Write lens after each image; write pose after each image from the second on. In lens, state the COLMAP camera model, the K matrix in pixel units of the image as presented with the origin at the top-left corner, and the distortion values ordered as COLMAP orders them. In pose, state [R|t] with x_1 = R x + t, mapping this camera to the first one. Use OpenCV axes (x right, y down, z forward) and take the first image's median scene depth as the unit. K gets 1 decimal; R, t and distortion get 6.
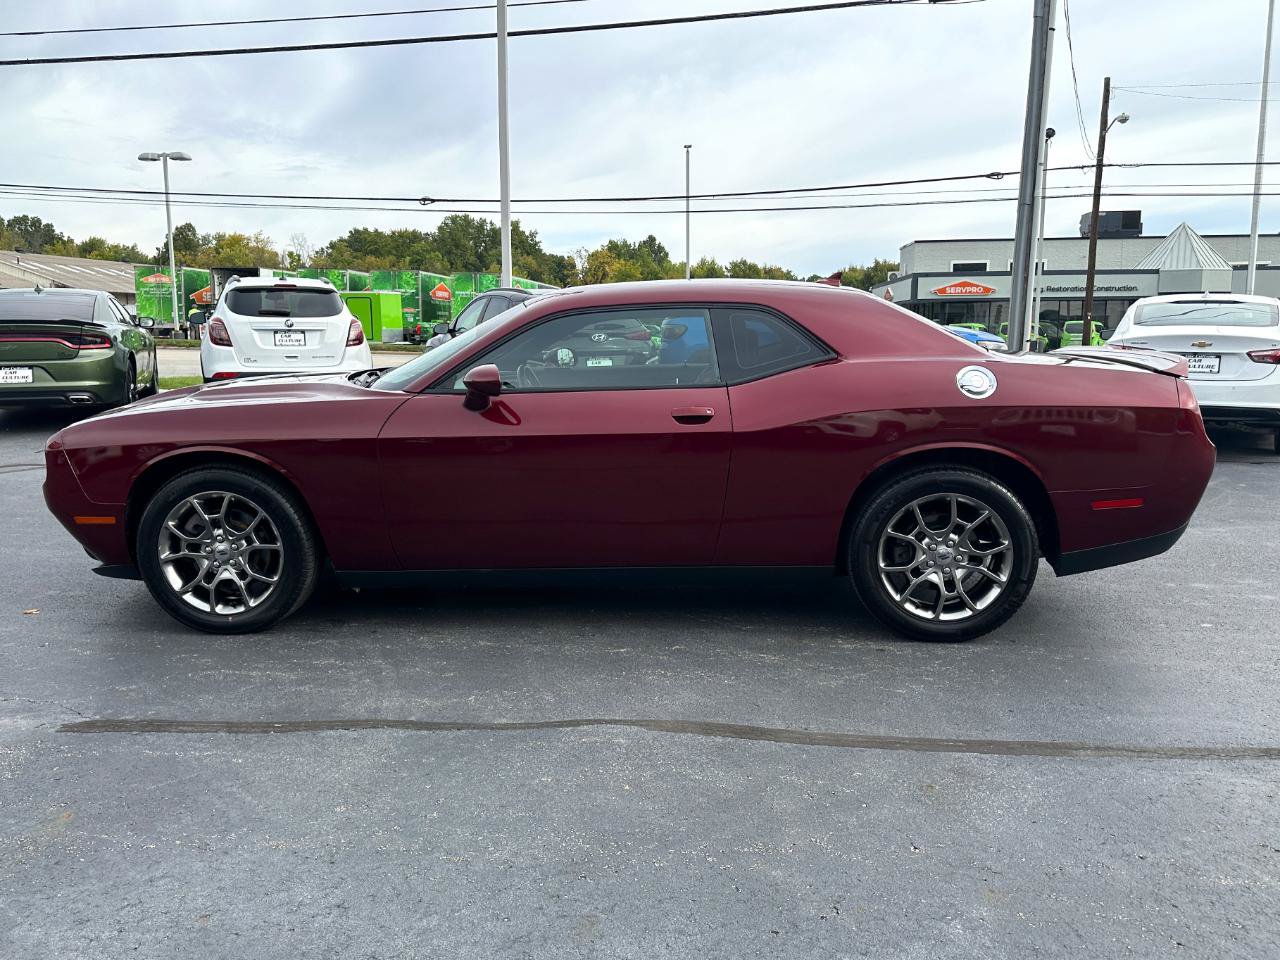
lens RADIAL K [[990.8, 0, 646.8], [0, 990.8, 470.7], [0, 0, 1]] dist [0.056346, -0.067634]
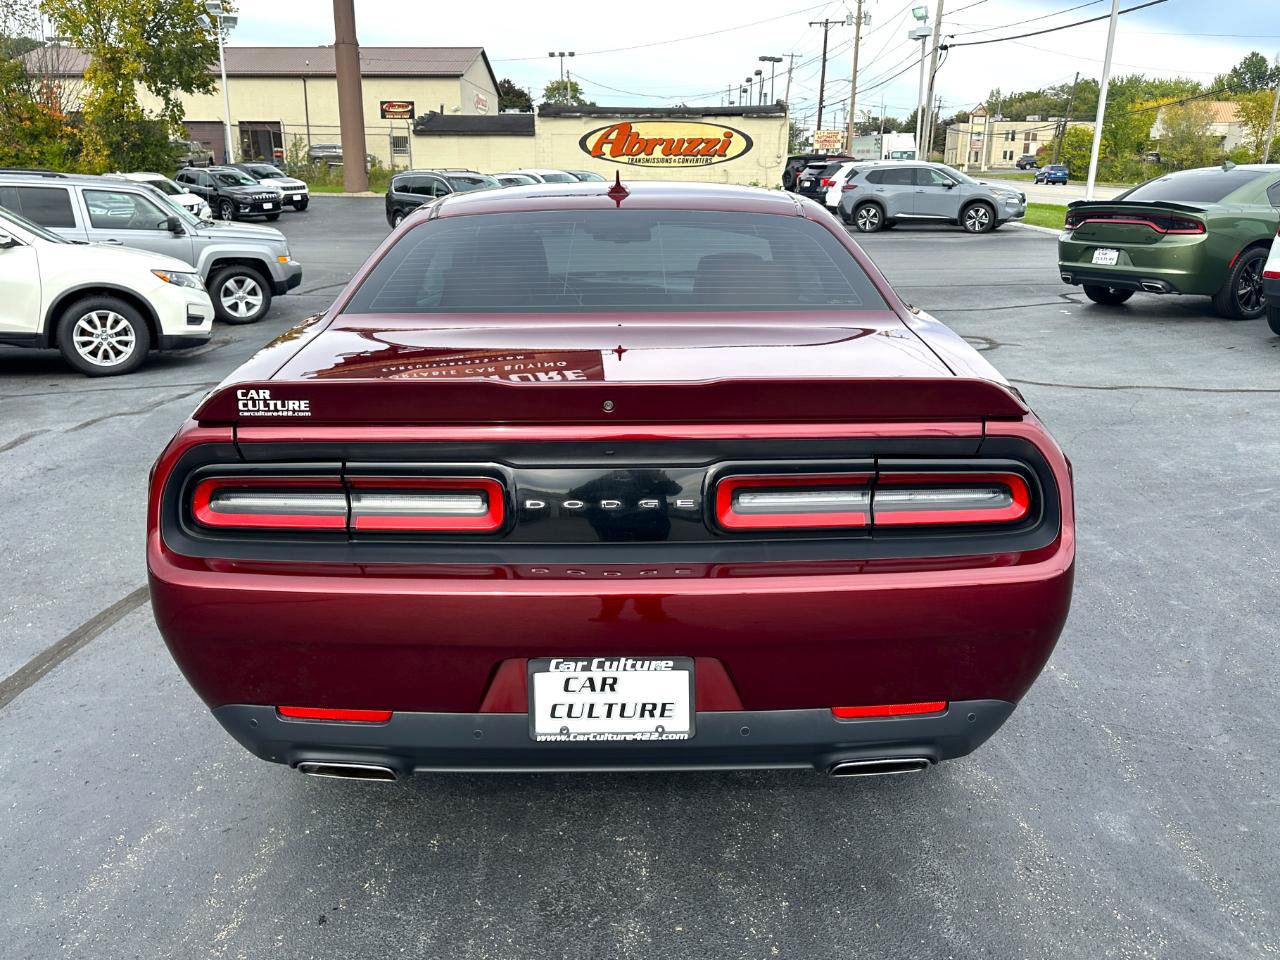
lens RADIAL K [[998.5, 0, 635.6], [0, 998.5, 474.7], [0, 0, 1]] dist [0.053852, -0.074534]
pose [[0.075200, 0.277685, -0.957724, 0.368819], [-0.148152, 0.952896, 0.264652, -0.080498], [0.986101, 0.121987, 0.112797, 0.415505]]
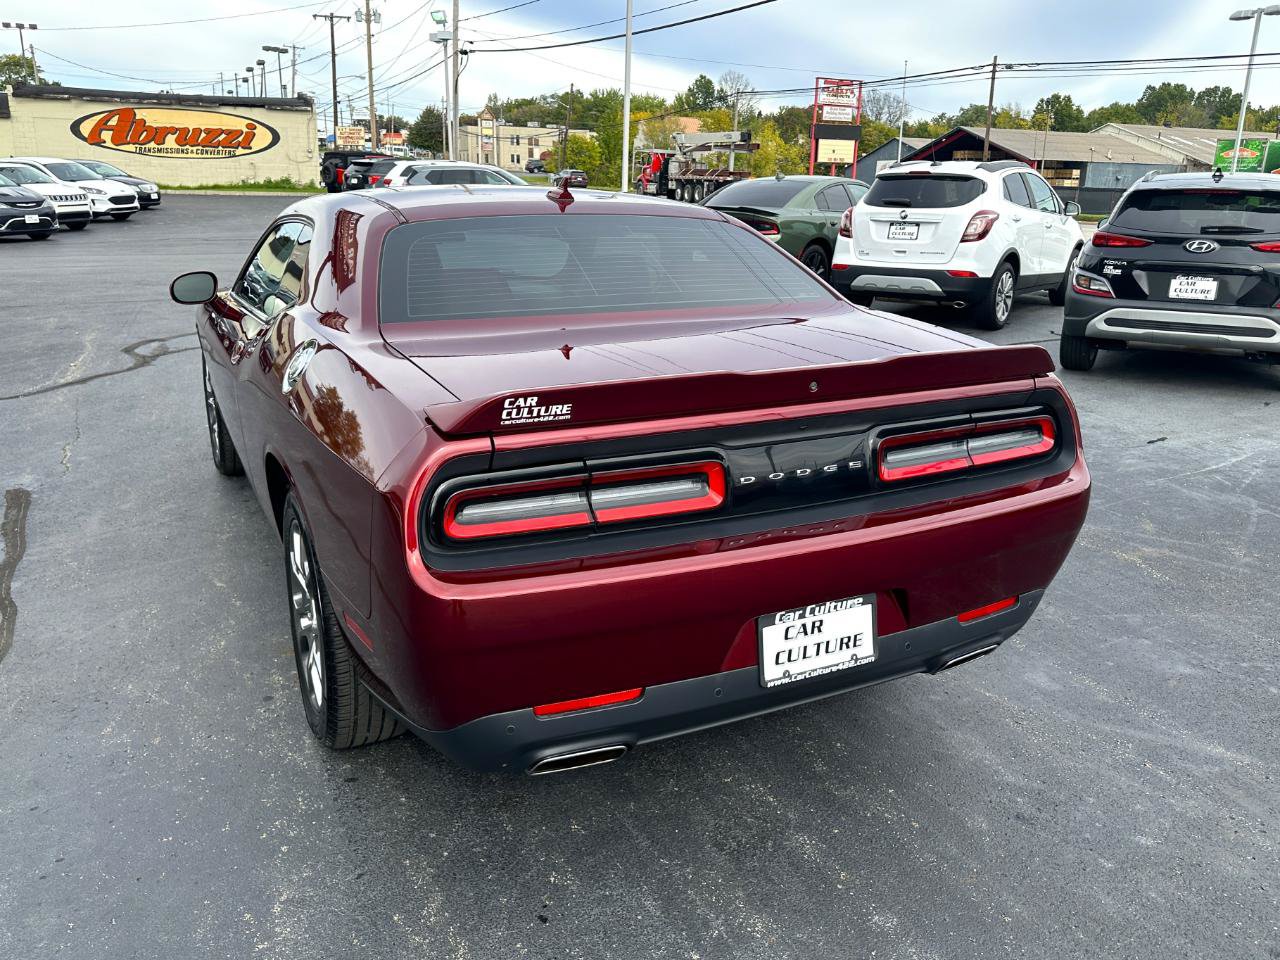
lens RADIAL K [[990.8, 0, 646.8], [0, 990.8, 470.7], [0, 0, 1]] dist [0.056346, -0.067634]
pose [[0.510854, 0.244143, -0.824271, 0.353687], [-0.144363, 0.969572, 0.197709, -0.065563], [0.847459, 0.017994, 0.530555, 0.305447]]
